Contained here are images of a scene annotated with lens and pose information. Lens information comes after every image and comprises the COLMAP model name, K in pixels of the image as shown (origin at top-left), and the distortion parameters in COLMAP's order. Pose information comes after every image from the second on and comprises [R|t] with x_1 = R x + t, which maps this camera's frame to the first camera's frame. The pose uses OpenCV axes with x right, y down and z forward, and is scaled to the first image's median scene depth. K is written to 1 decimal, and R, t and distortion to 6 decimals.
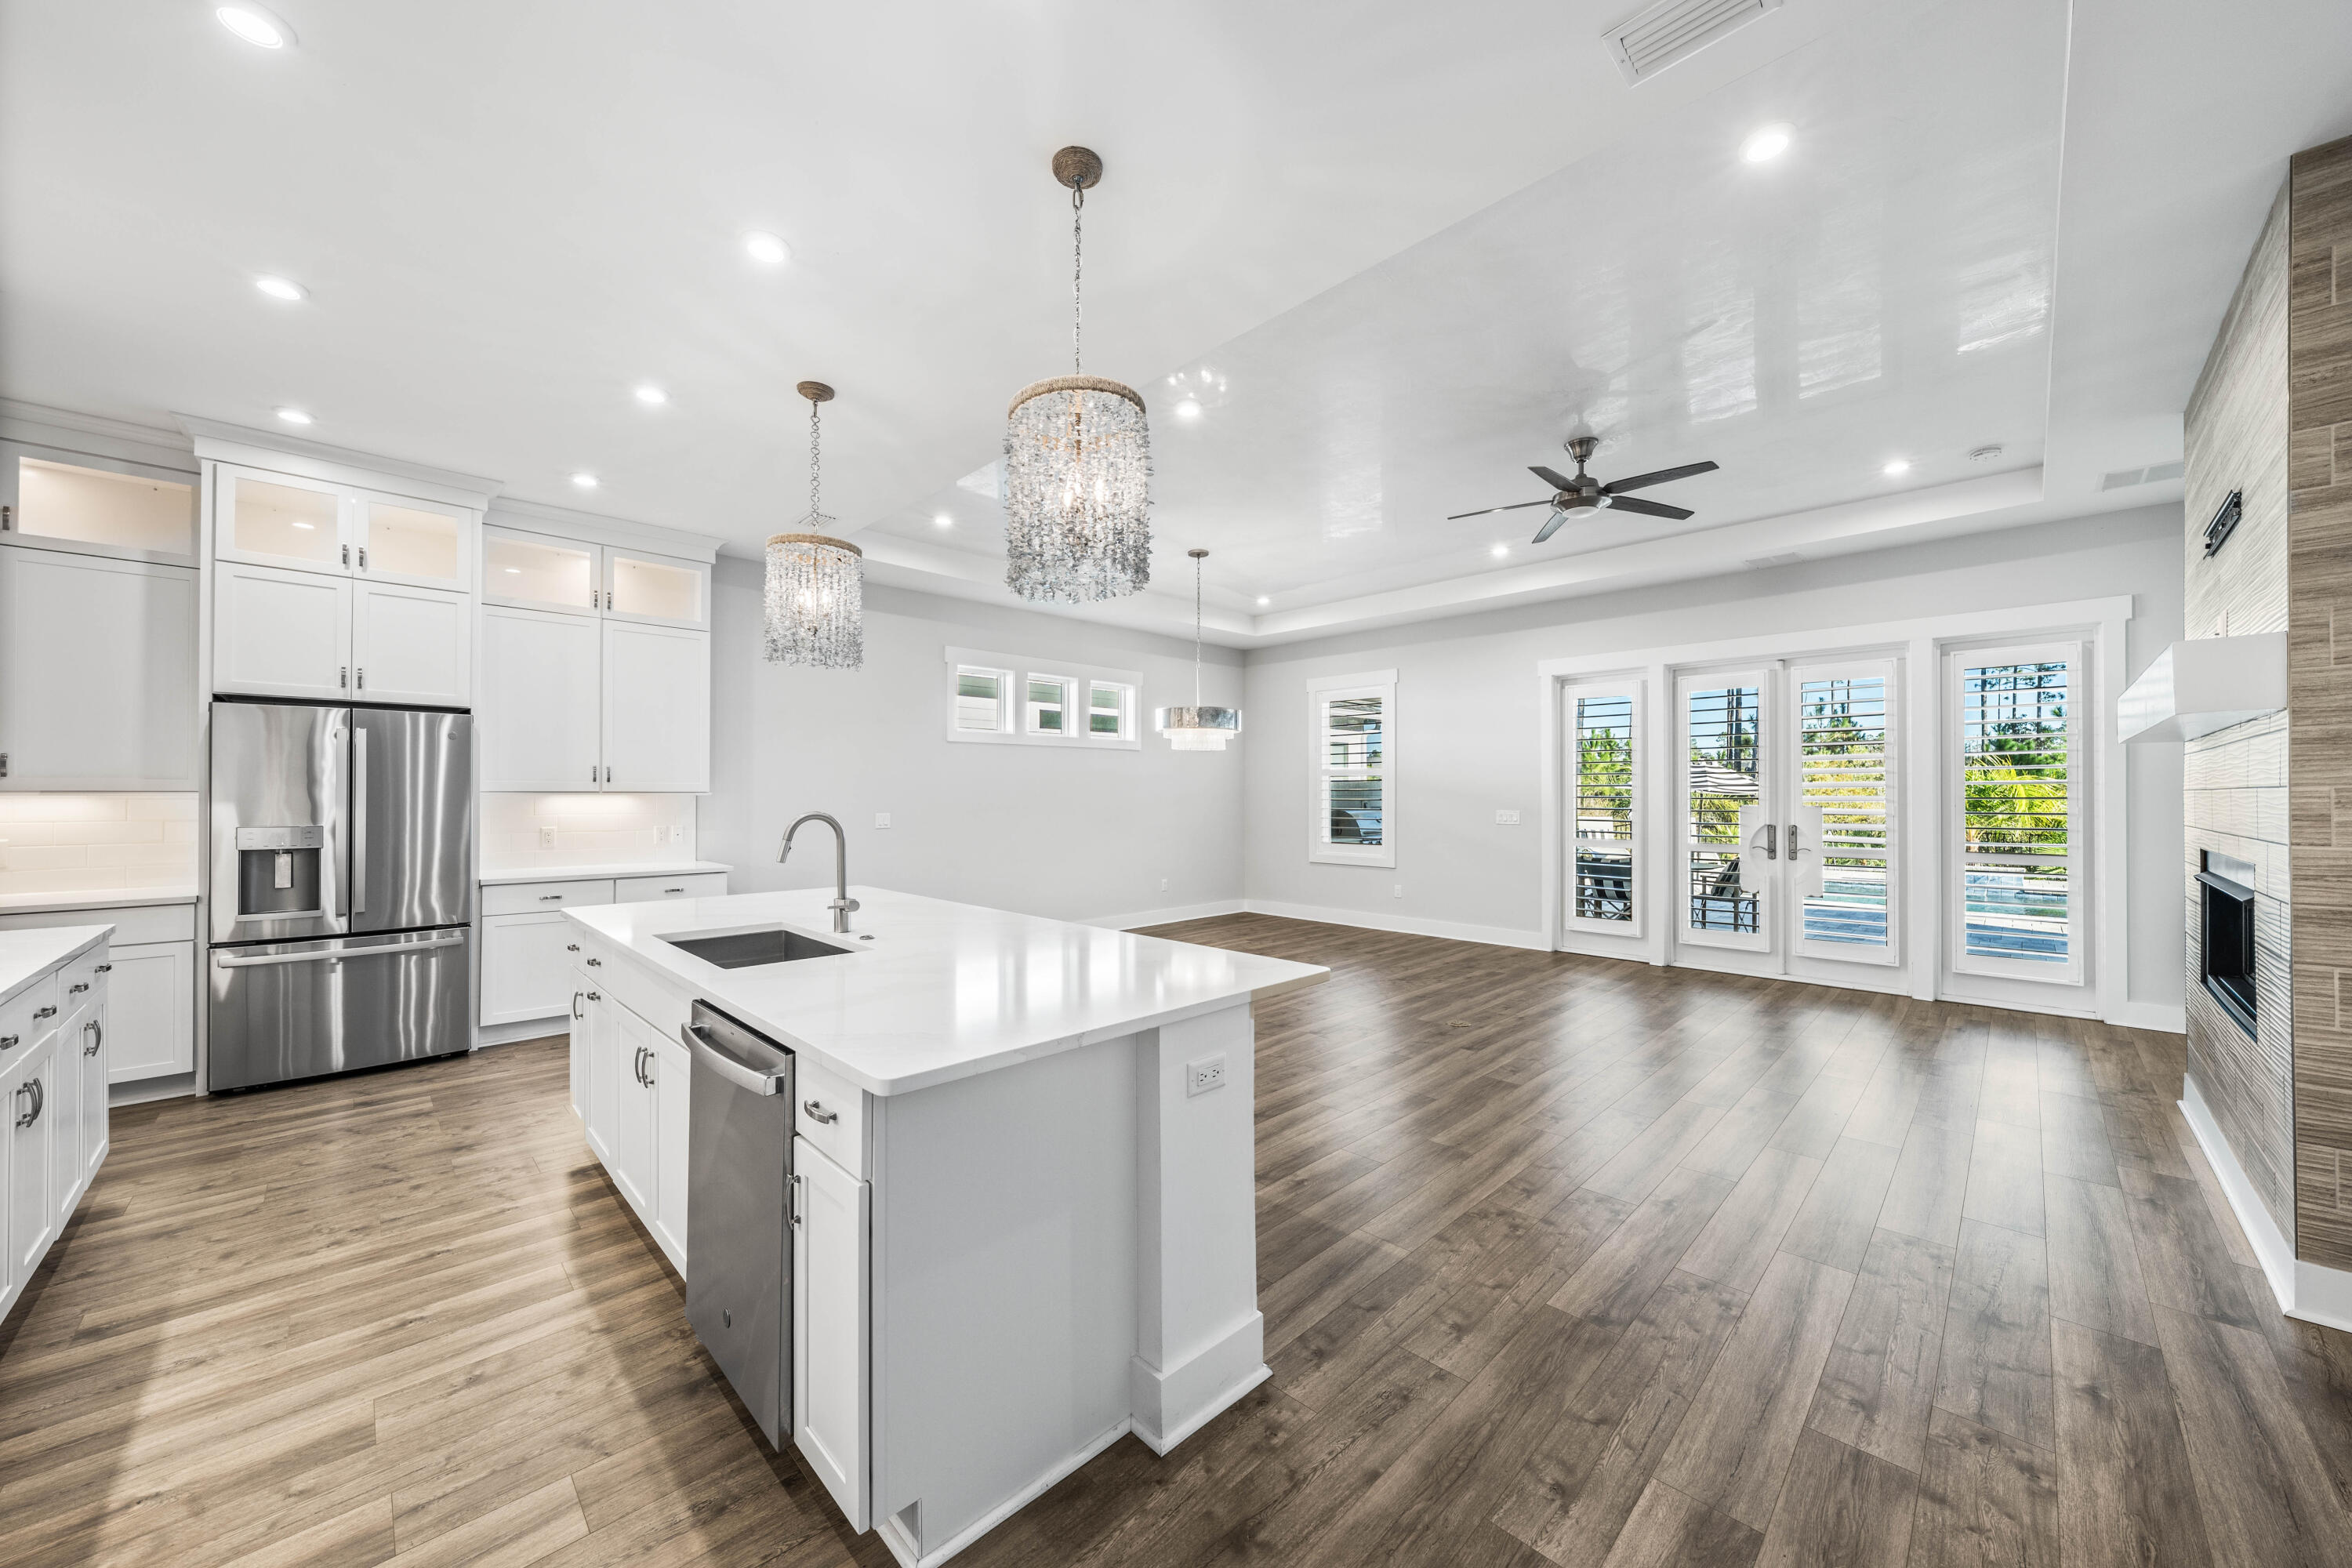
lens RADIAL K [[847.4, 0, 1176.0], [0, 847.4, 784.0], [0, 0, 1]] dist [0.000391, 0.000044]
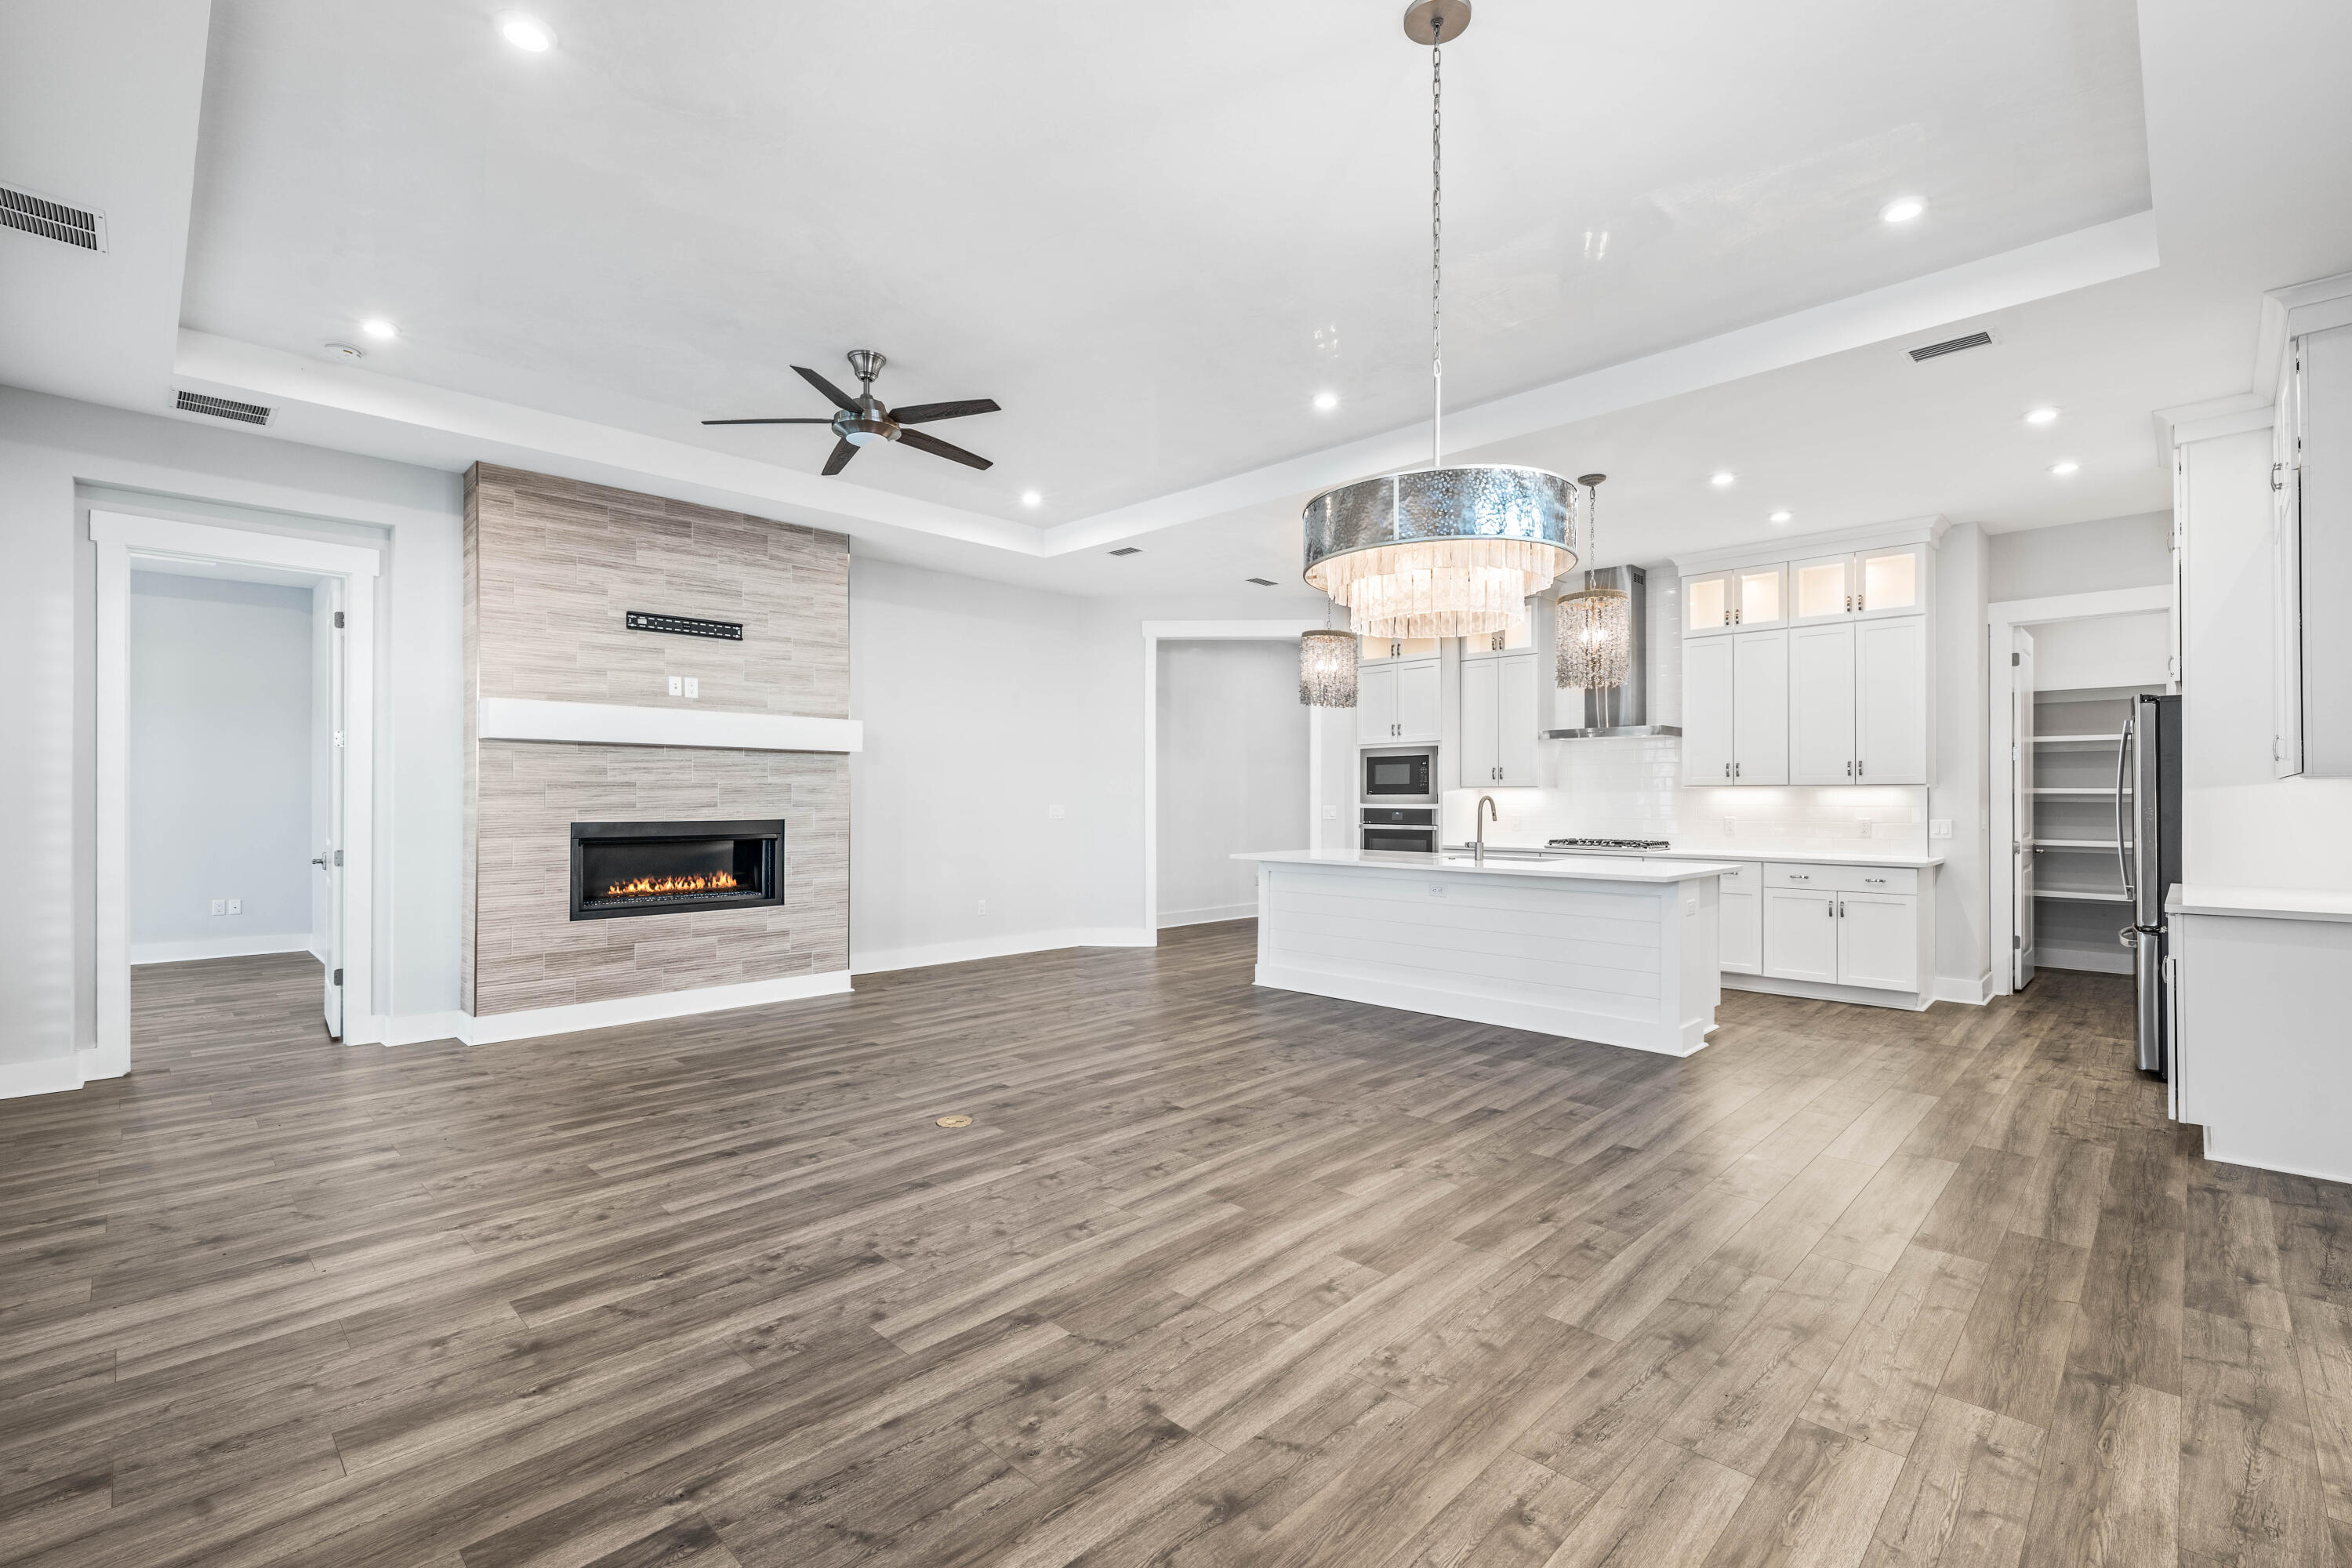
lens RADIAL K [[1034.8, 0, 1179.9], [0, 1034.8, 793.3], [0, 0, 1]] dist [-0.000883, -0.000249]
pose [[-0.999941, -0.002418, -0.010588, 0.179509], [-0.002252, 0.999875, -0.015626, 0.039559], [0.010624, -0.015602, -0.999822, 2.015425]]
